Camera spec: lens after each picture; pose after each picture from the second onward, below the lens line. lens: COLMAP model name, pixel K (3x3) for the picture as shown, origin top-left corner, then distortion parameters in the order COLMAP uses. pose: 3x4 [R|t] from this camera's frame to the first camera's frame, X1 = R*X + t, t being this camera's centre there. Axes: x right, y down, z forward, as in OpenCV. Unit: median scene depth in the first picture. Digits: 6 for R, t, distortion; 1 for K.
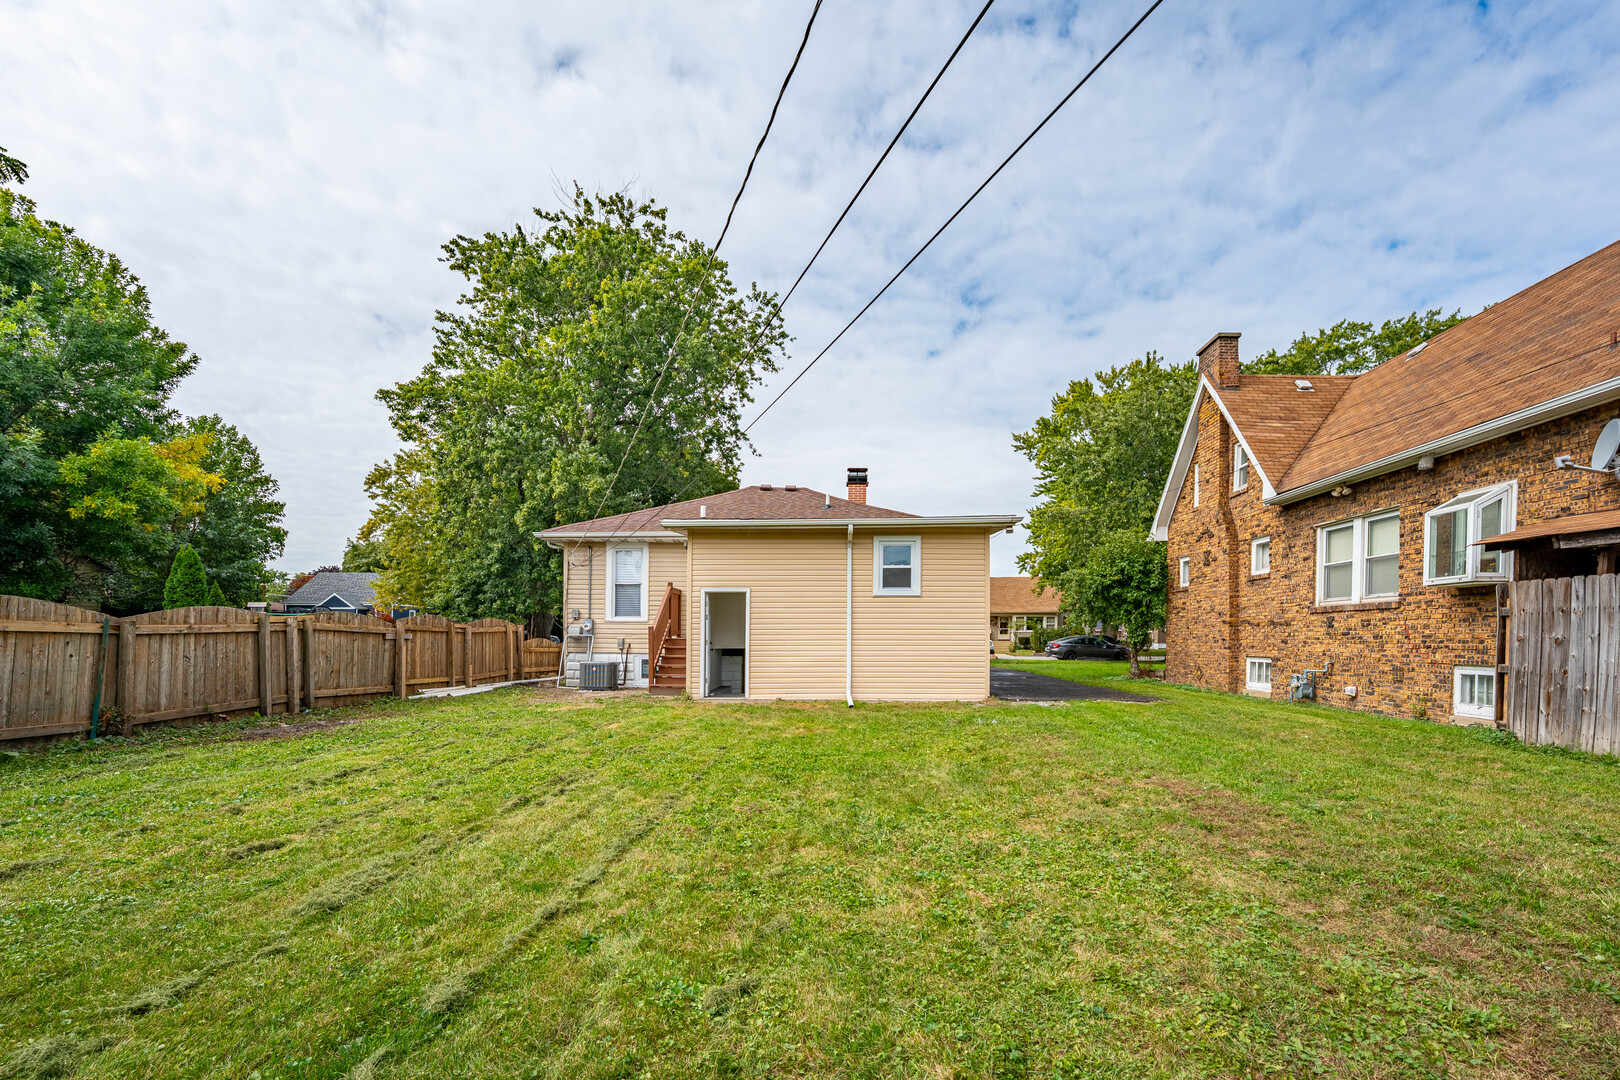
lens RADIAL K [[705.2, 0, 840.1], [0, 705.2, 639.7], [0, 0, 1]] dist [-0.024154, -0.000463]
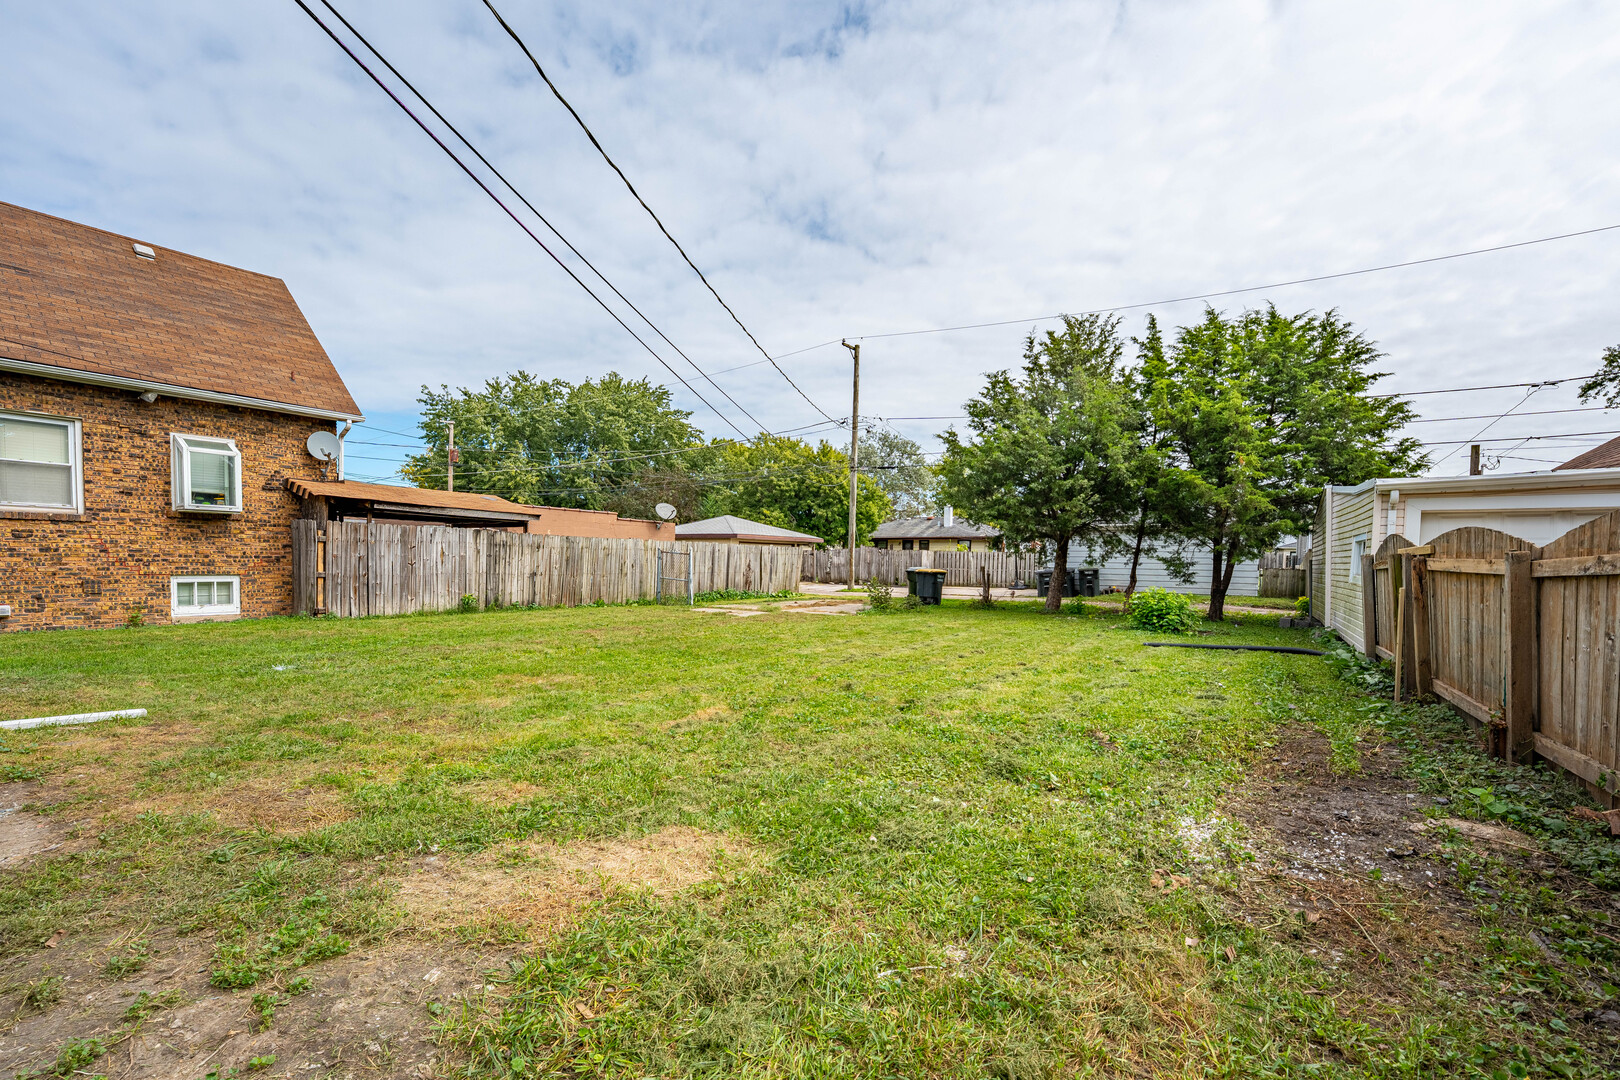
lens RADIAL K [[689.7, 0, 789.1], [0, 689.7, 543.7], [0, 0, 1]] dist [-0.026737, 0.000109]
pose [[-0.841186, -0.002825, 0.540739, -0.428311], [-0.017429, 0.999608, -0.021890, -0.007375], [-0.540465, -0.027838, -0.840906, 0.933238]]
